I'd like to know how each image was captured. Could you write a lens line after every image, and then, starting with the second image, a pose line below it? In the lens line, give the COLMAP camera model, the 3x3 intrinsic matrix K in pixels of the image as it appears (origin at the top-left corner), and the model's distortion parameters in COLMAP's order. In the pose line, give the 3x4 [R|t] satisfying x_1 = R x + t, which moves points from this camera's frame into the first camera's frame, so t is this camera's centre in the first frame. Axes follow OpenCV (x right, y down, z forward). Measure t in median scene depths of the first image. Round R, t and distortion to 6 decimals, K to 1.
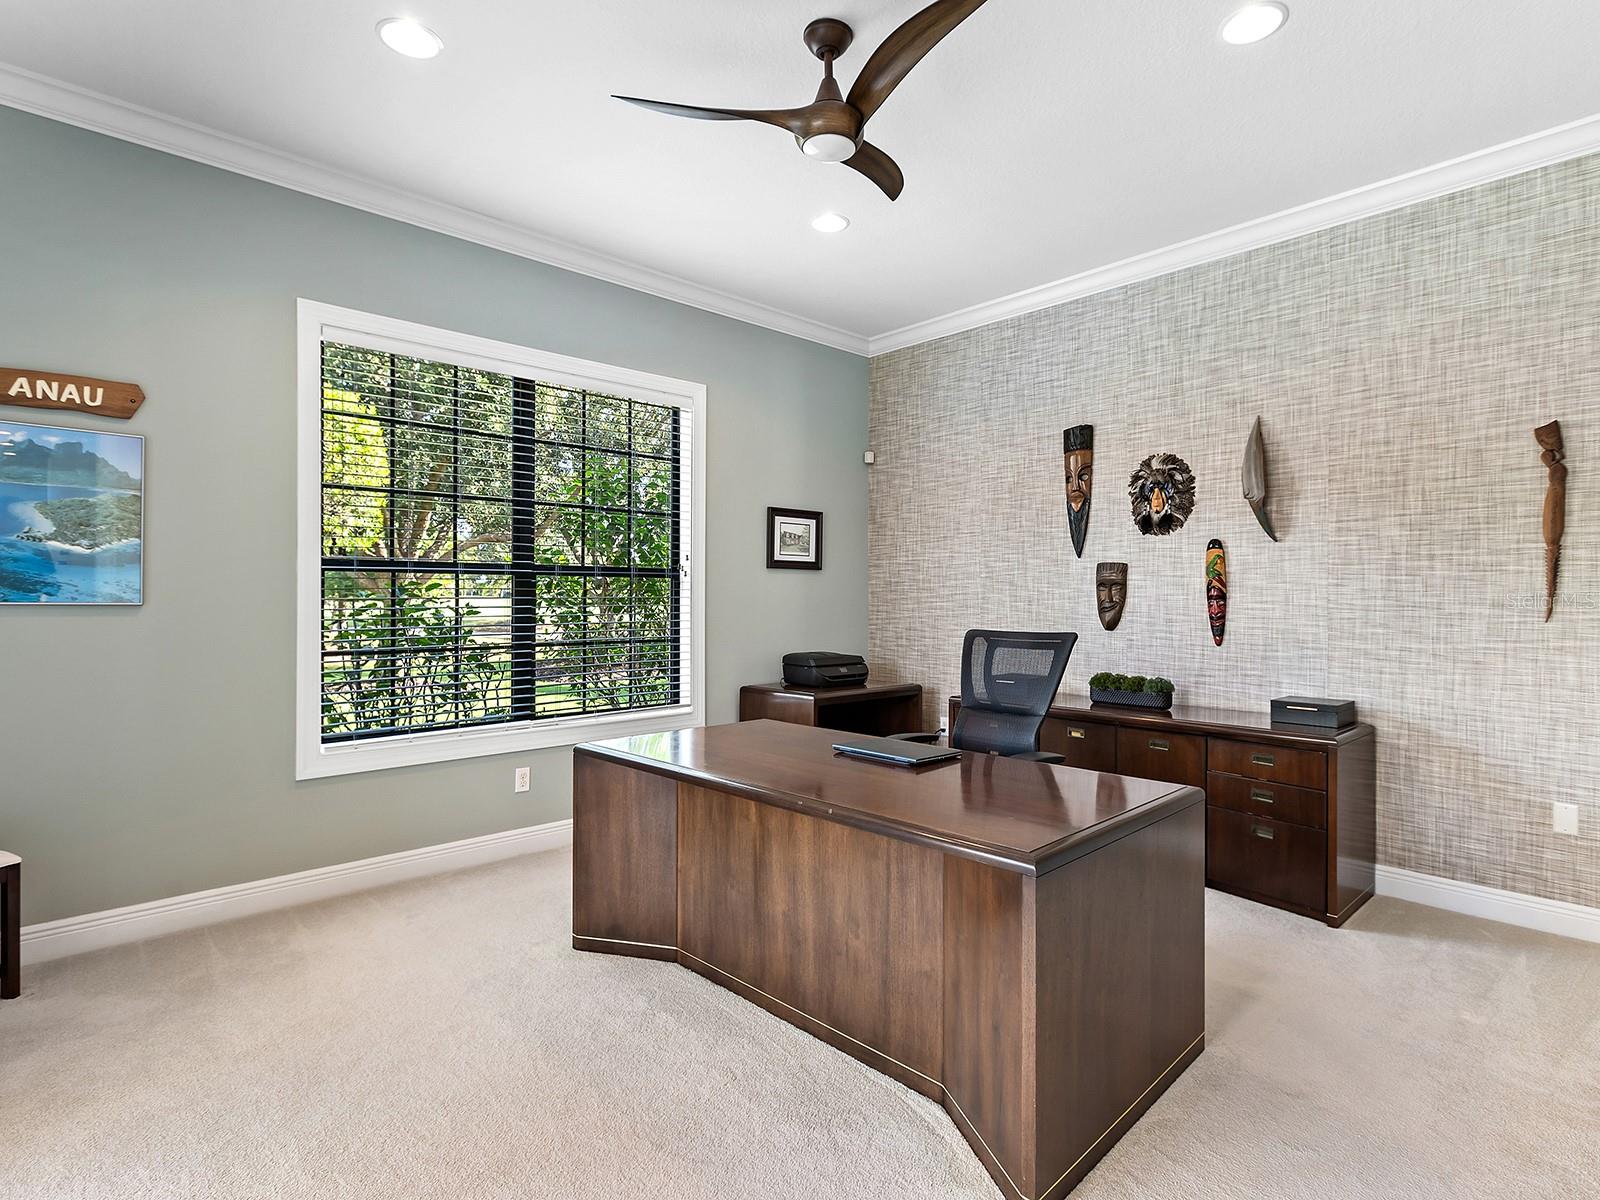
lens RADIAL K [[835.9, 0, 800.8], [0, 835.9, 582.0], [0, 0, 1]] dist [-0.000460, 0.000289]
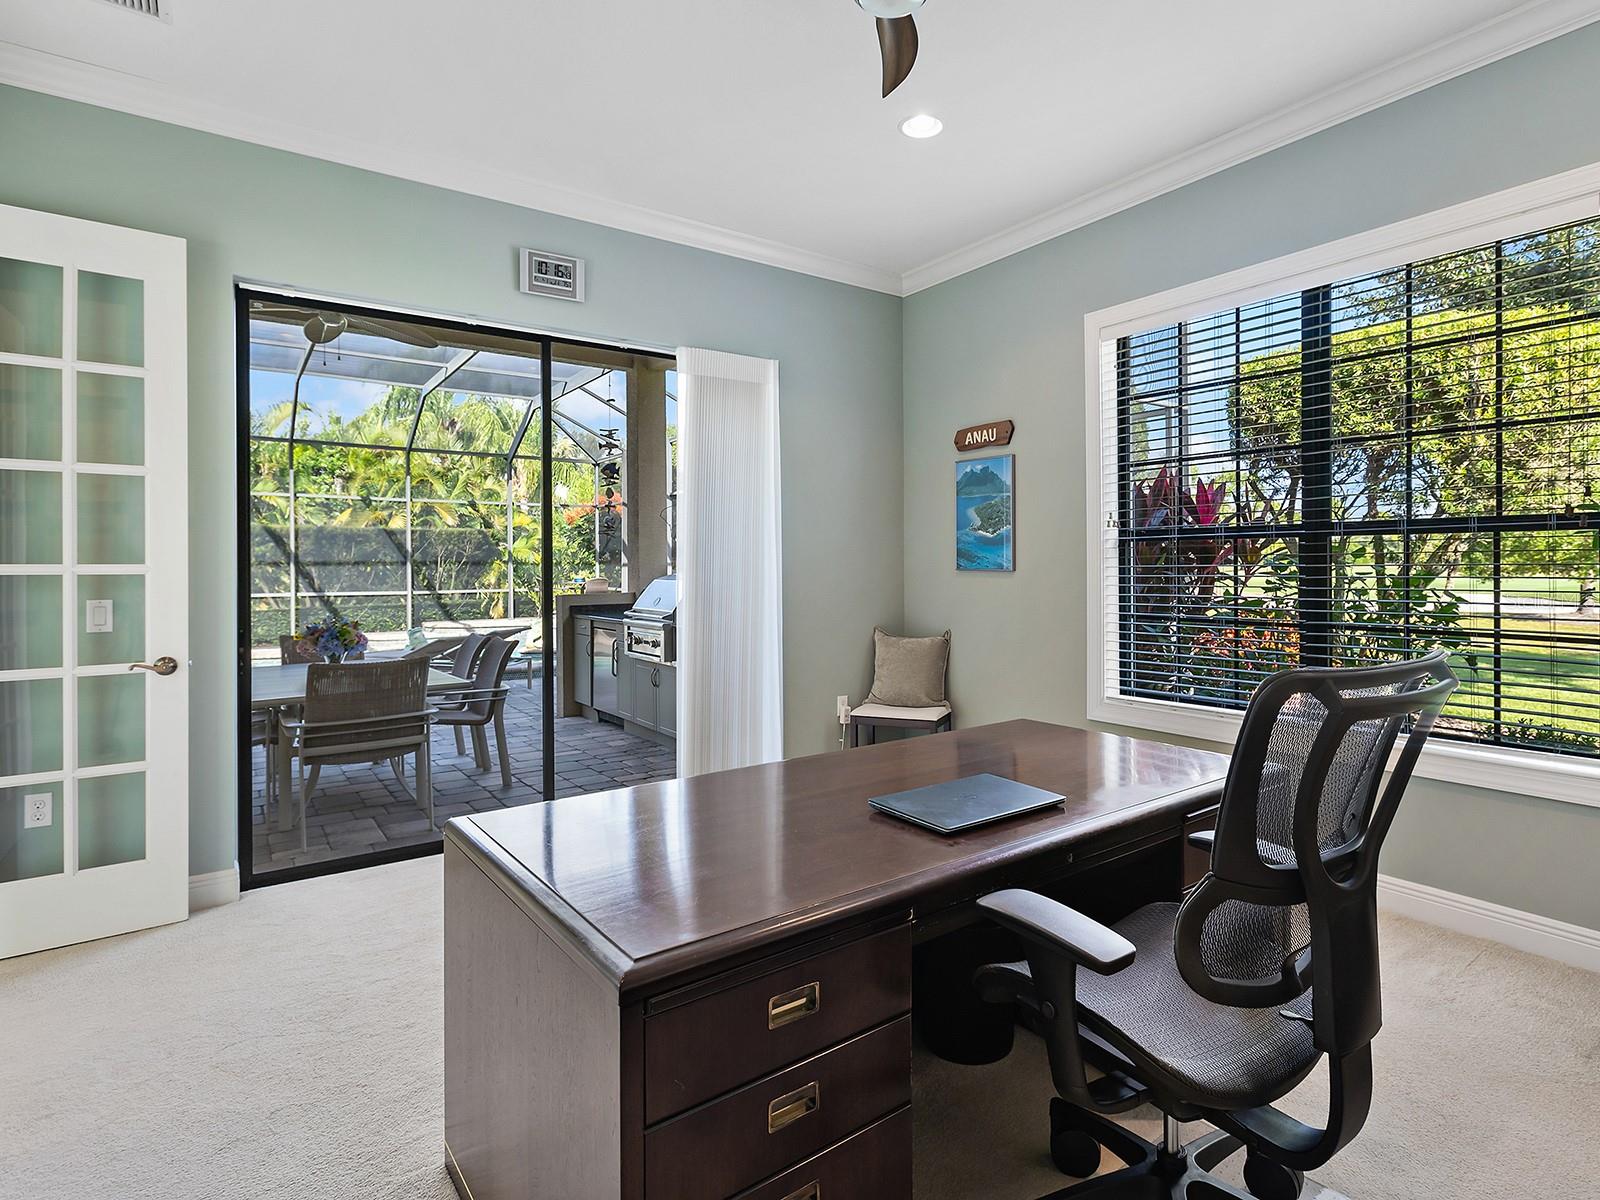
lens RADIAL K [[835.9, 0, 800.8], [0, 835.9, 582.0], [0, 0, 1]] dist [-0.000460, 0.000289]
pose [[-0.132953, 0.005668, -0.991106, 0.731942], [0.008104, 0.999956, 0.004632, 0.039026], [0.991089, -0.007416, -0.132993, 0.860936]]
